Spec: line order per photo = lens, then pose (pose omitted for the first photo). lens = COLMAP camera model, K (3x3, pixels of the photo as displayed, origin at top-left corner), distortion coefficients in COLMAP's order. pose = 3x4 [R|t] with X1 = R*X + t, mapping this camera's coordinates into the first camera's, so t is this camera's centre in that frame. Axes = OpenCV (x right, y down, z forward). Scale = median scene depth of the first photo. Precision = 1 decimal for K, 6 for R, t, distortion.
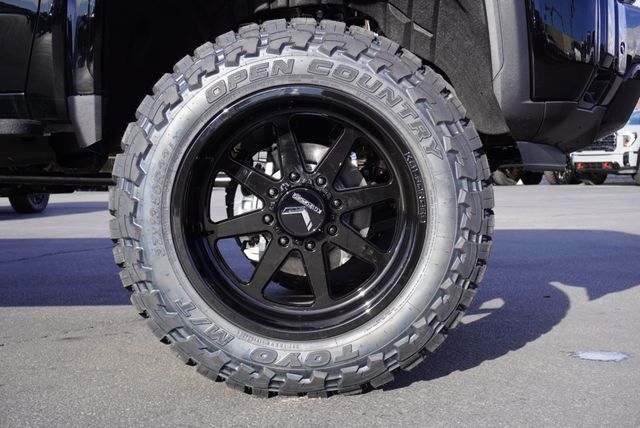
lens RADIAL K [[870.9, 0, 320.0], [0, 870.9, 214.0], [0, 0, 1]] dist [-0.003739, 0.012917]
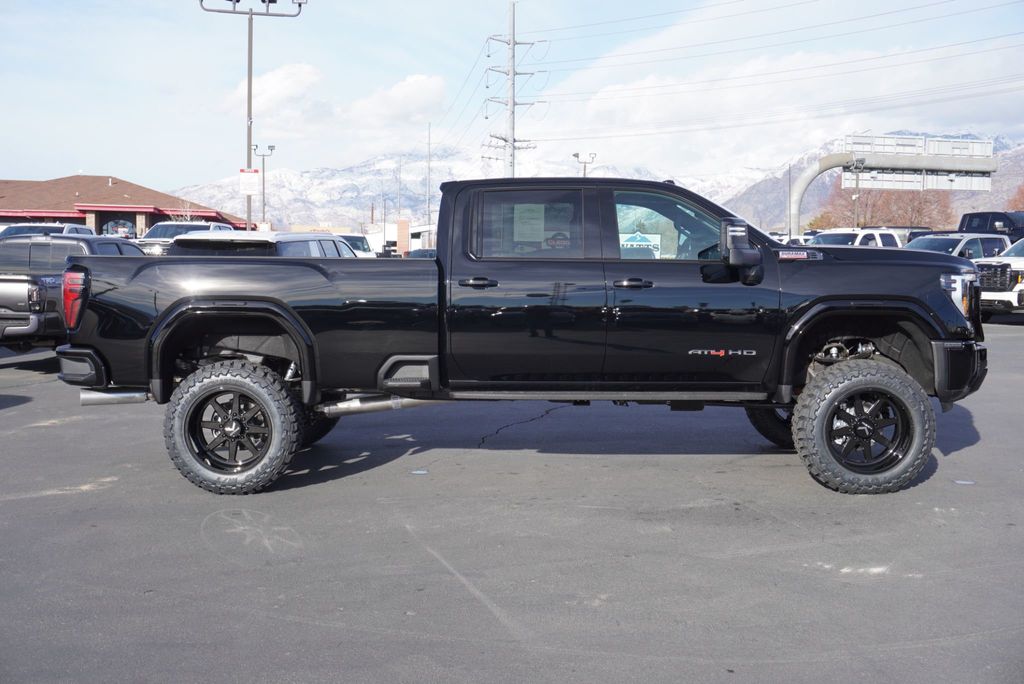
lens RADIAL K [[1177.6, 0, 512.0], [0, 1177.6, 342.0], [0, 0, 1]] dist [-0.008203, -0.009322]
pose [[0.999243, 0.014222, 0.036198, -1.346104], [-0.015802, 0.998918, 0.043747, -0.444521], [-0.035537, -0.044286, 0.998387, -2.821901]]
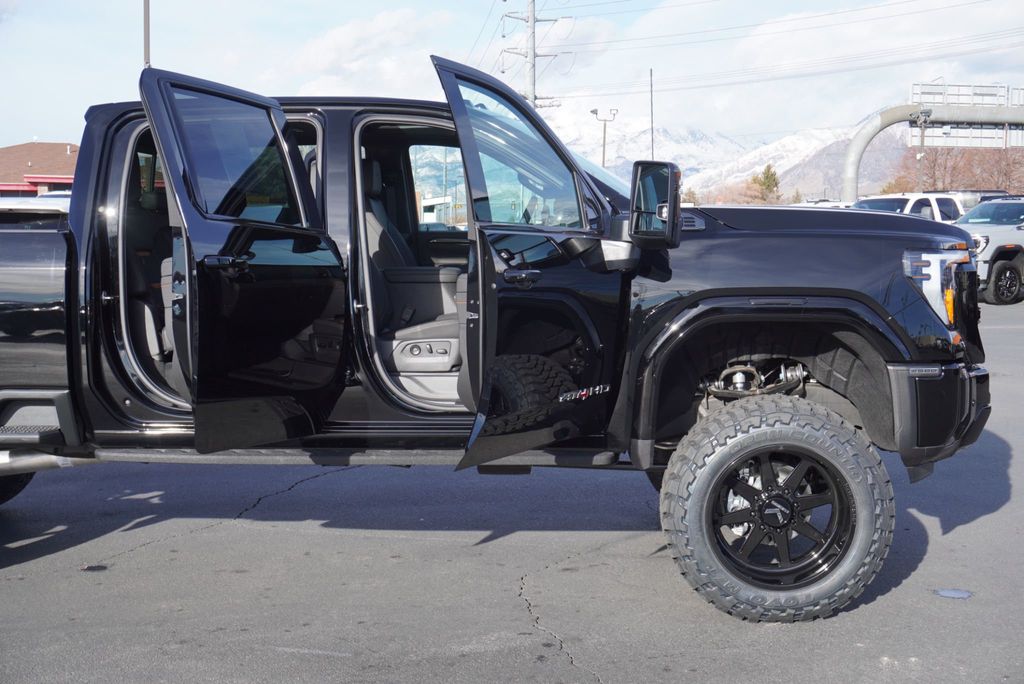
lens RADIAL K [[1310.3, 0, 512.0], [0, 1310.3, 342.0], [0, 0, 1]] dist [-0.007550, 0.016871]
pose [[0.999965, 0.008290, 0.000963, -0.554499], [-0.008331, 0.998419, 0.055587, -0.480769], [-0.000500, -0.055593, 0.998453, -1.537804]]
